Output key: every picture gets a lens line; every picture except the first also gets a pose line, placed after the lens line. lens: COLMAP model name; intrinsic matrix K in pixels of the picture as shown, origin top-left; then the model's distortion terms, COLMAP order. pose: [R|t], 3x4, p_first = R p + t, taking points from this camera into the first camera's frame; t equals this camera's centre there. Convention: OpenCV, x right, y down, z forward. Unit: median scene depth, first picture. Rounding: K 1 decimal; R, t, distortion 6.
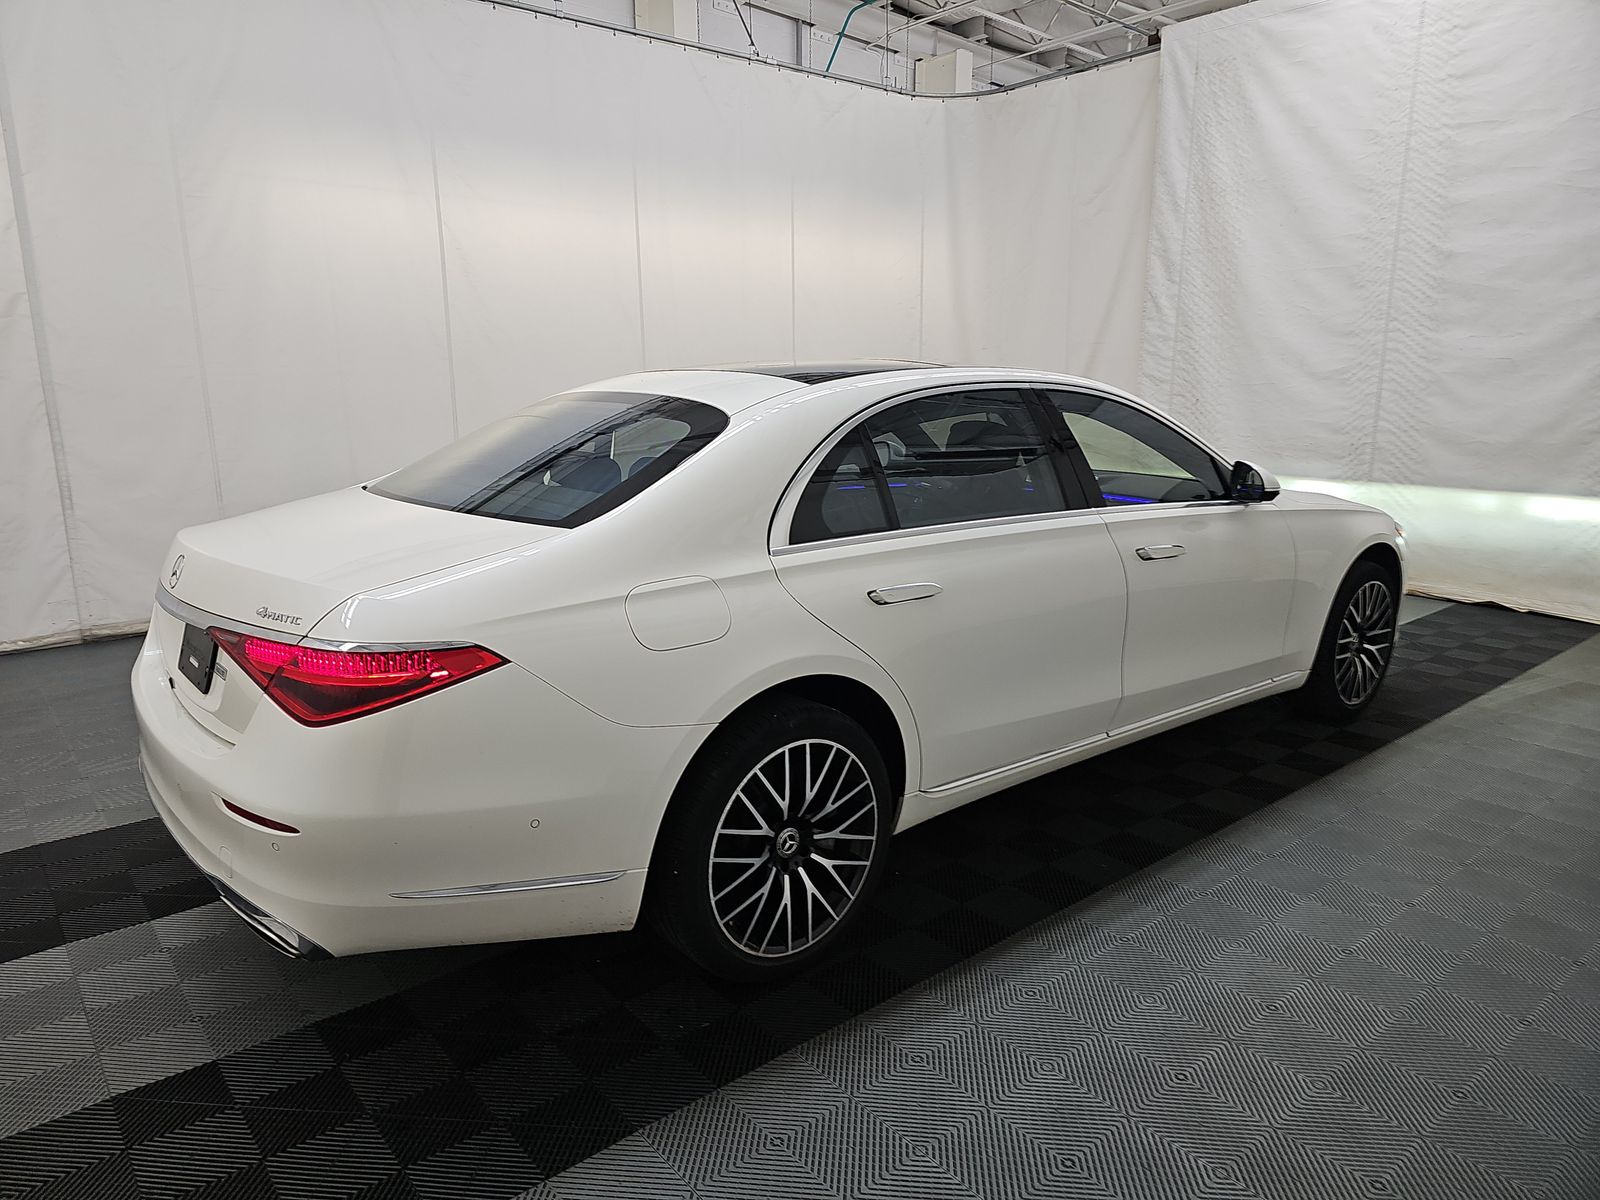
lens RADIAL K [[1038.0, 0, 807.2], [0, 1038.0, 603.4], [0, 0, 1]] dist [0.041952, -0.038534]
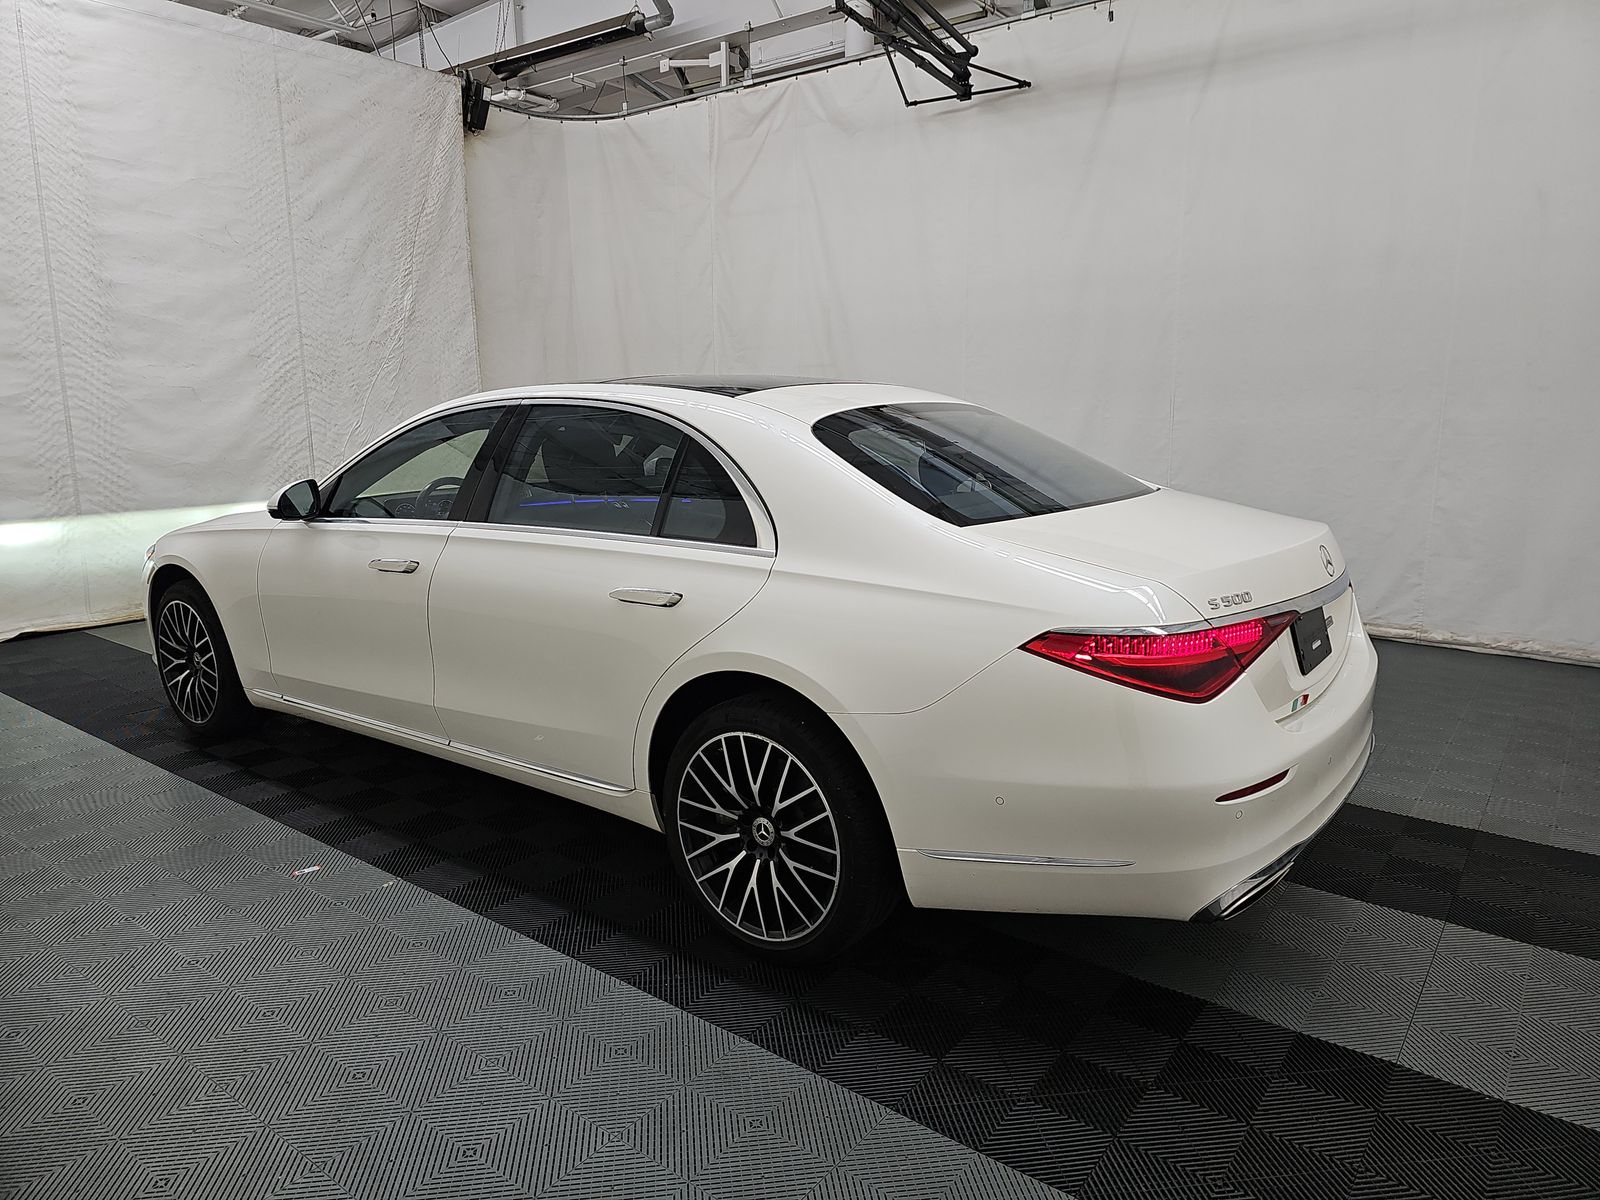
lens RADIAL K [[1038.0, 0, 807.2], [0, 1038.0, 603.4], [0, 0, 1]] dist [0.041952, -0.038534]
pose [[-0.208876, -0.180261, 0.961185, -0.534466], [0.217489, 0.949688, 0.225367, -0.116272], [-0.953451, 0.256121, -0.159162, 0.574207]]
